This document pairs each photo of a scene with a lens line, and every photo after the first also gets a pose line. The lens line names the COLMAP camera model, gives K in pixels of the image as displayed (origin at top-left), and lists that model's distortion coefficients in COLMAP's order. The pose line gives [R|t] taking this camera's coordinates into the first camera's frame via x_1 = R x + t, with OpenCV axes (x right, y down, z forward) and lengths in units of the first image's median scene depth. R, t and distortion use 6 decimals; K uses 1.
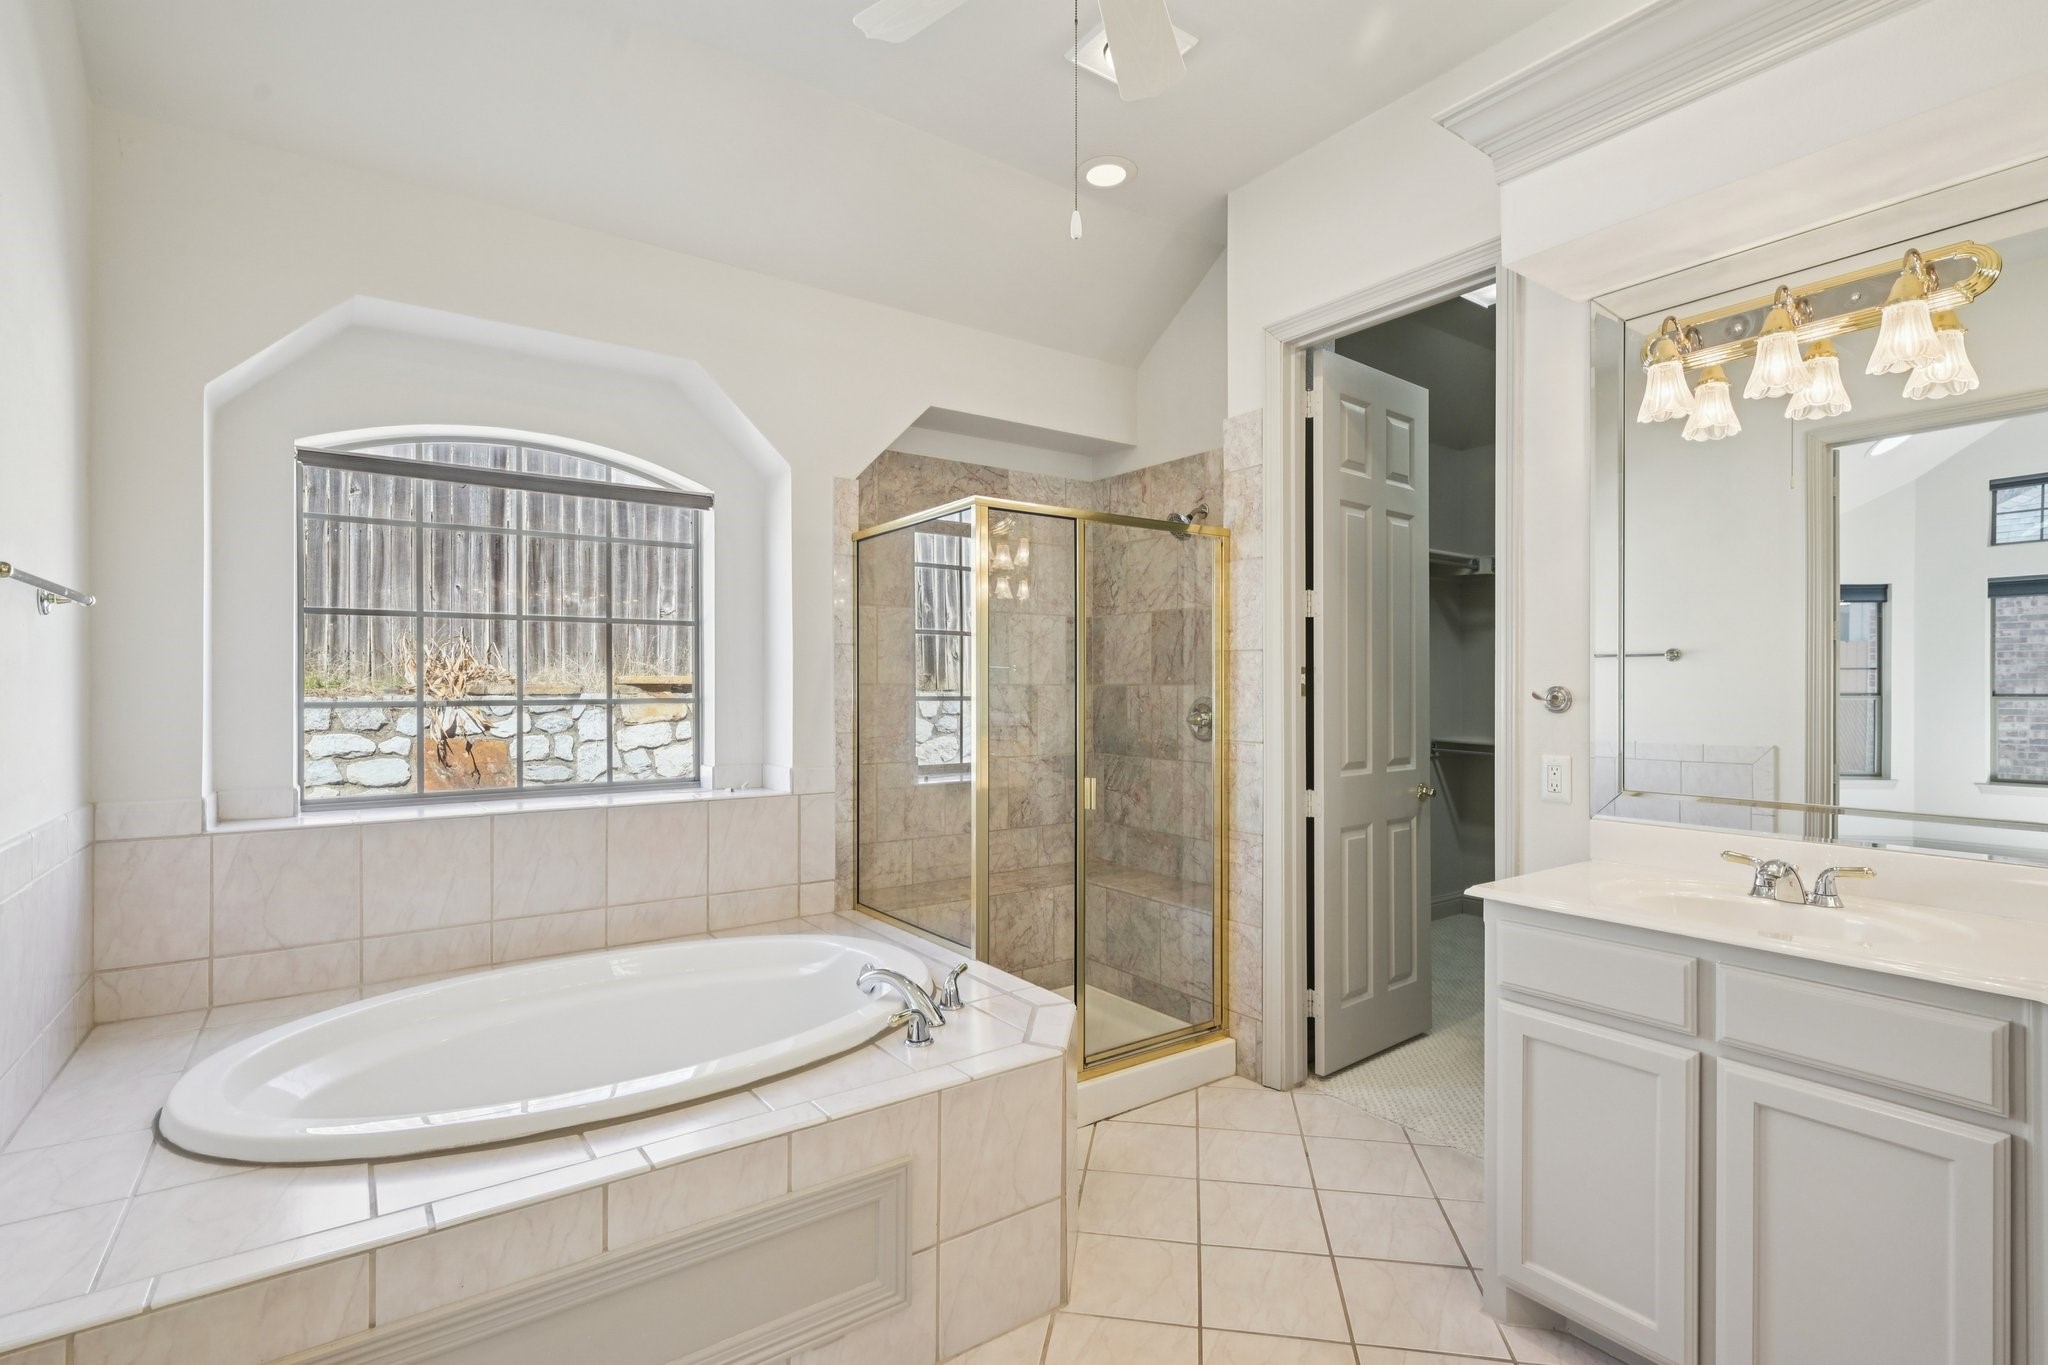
lens RADIAL K [[906.6, 0, 1021.9], [0, 906.6, 687.8], [0, 0, 1]] dist [0.003469, 0.000003]
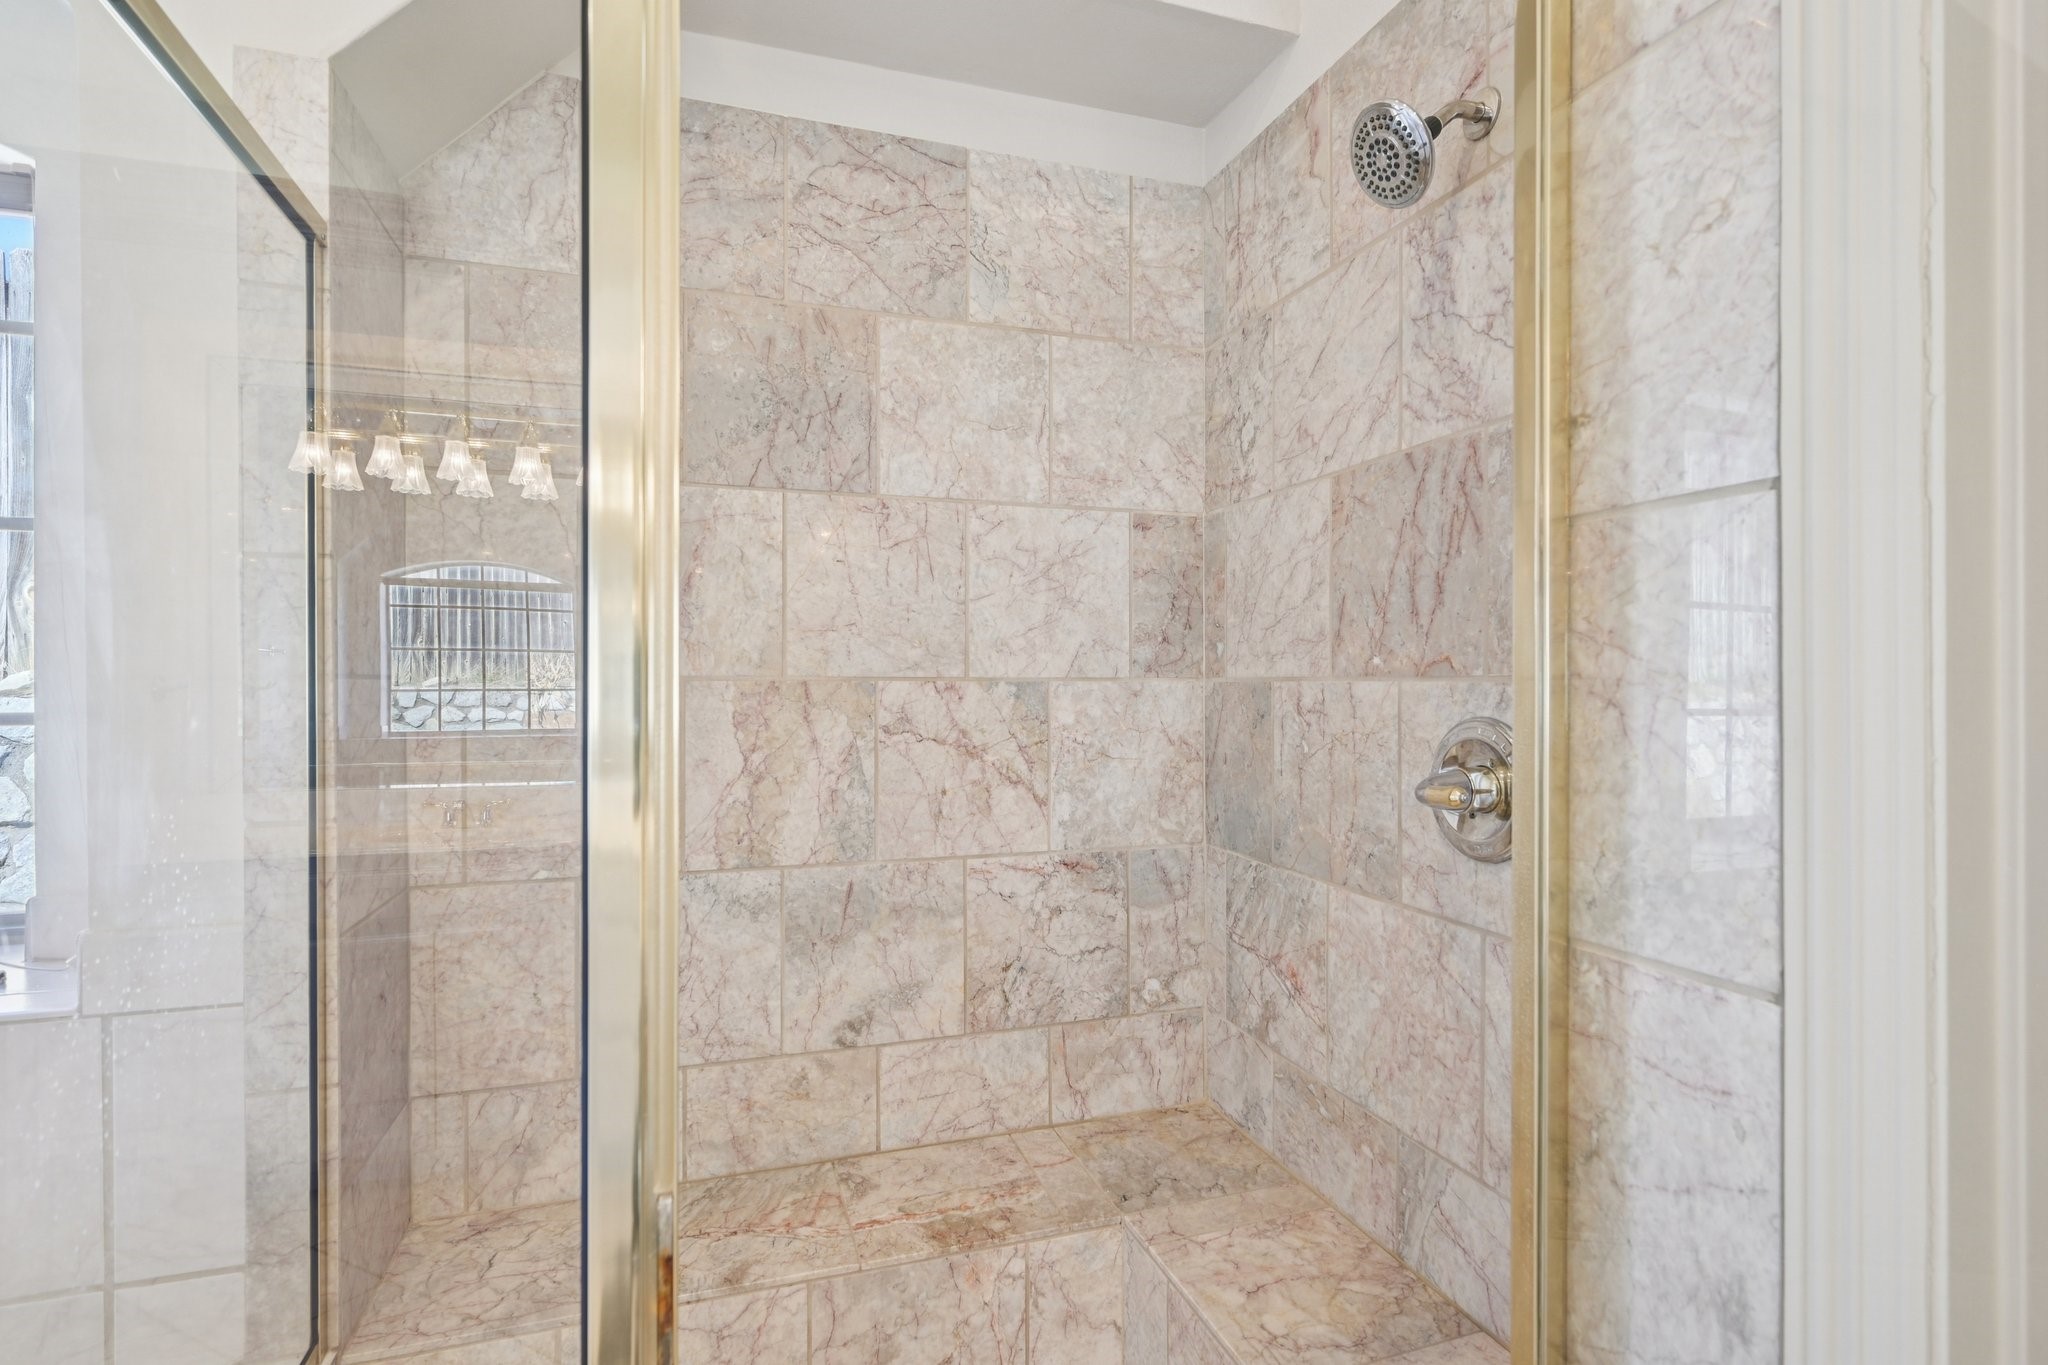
lens RADIAL K [[995.8, 0, 1019.6], [0, 995.8, 689.6], [0, 0, 1]] dist [0.004117, 0.000746]
pose [[0.960282, 0.002157, -0.279022, 0.132603], [-0.000792, 0.999987, 0.005003, -0.000900], [0.279030, -0.004584, 0.960272, 0.578883]]
